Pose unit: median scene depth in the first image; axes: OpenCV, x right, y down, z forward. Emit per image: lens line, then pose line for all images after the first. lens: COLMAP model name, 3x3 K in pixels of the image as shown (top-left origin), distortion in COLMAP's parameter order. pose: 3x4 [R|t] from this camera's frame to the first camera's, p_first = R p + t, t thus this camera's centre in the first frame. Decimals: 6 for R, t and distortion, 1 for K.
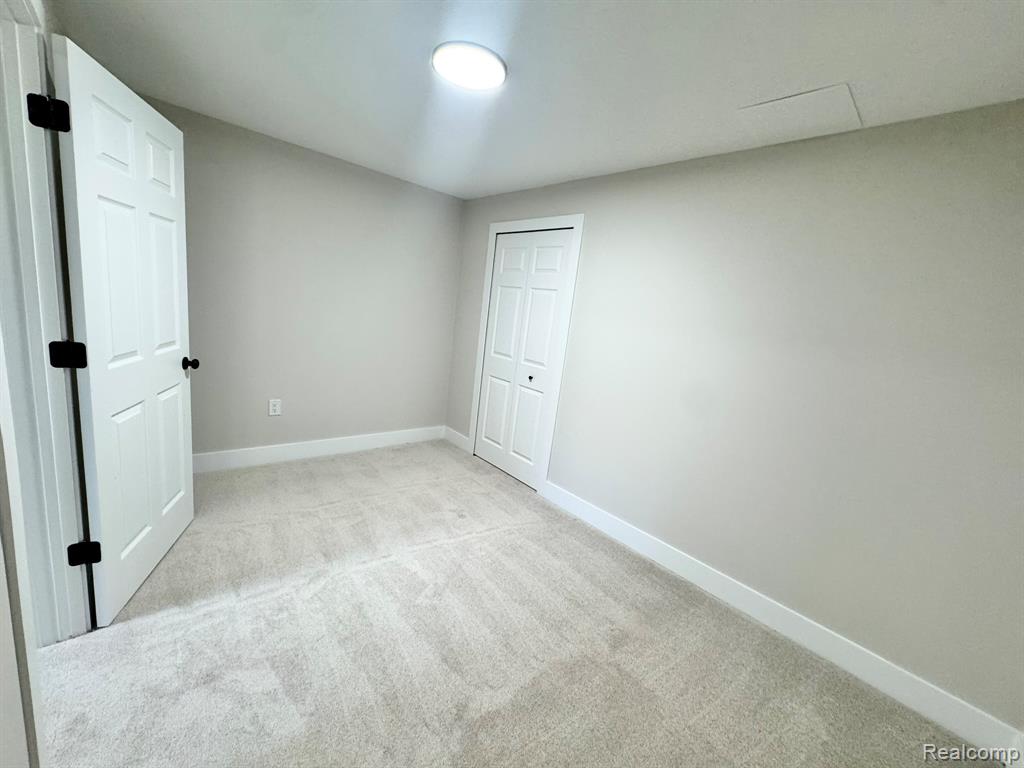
lens RADIAL K [[409.6, 0, 515.3], [0, 409.6, 384.8], [0, 0, 1]] dist [-0.007915, 0.000849]
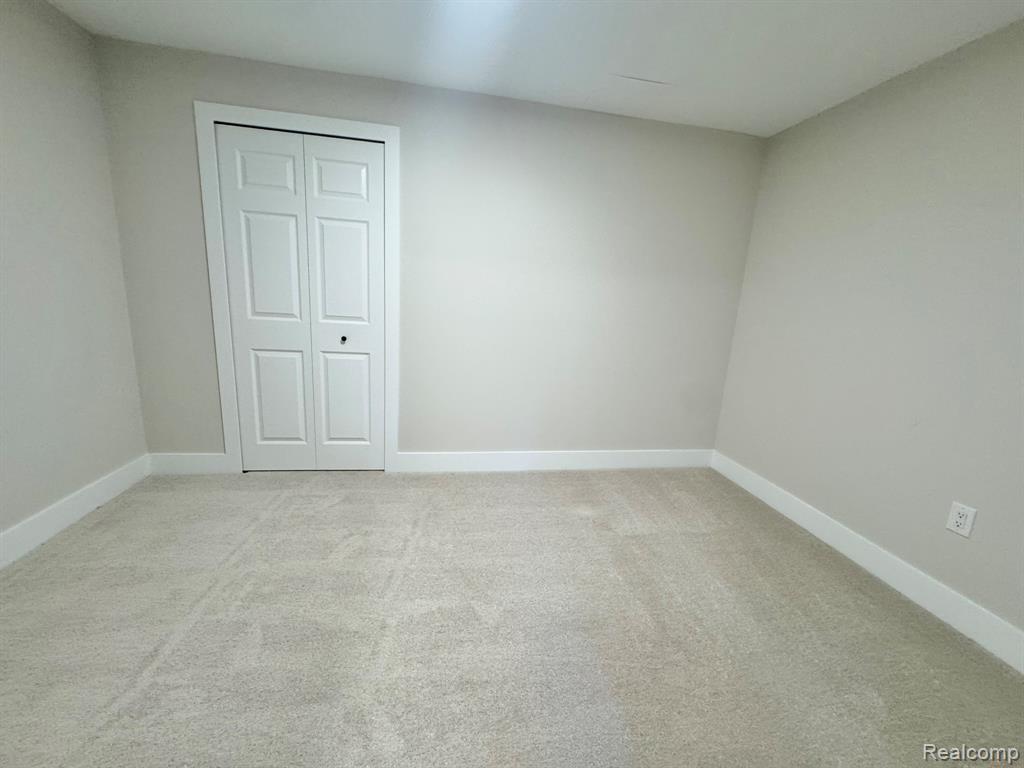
lens RADIAL K [[409.6, 0, 514.8], [0, 409.6, 383.1], [0, 0, 1]] dist [-0.007915, 0.000849]
pose [[0.529873, -0.260535, 0.807066, -0.442675], [0.159010, 0.965287, 0.207214, -0.045315], [-0.833037, 0.018535, 0.552907, 0.311518]]
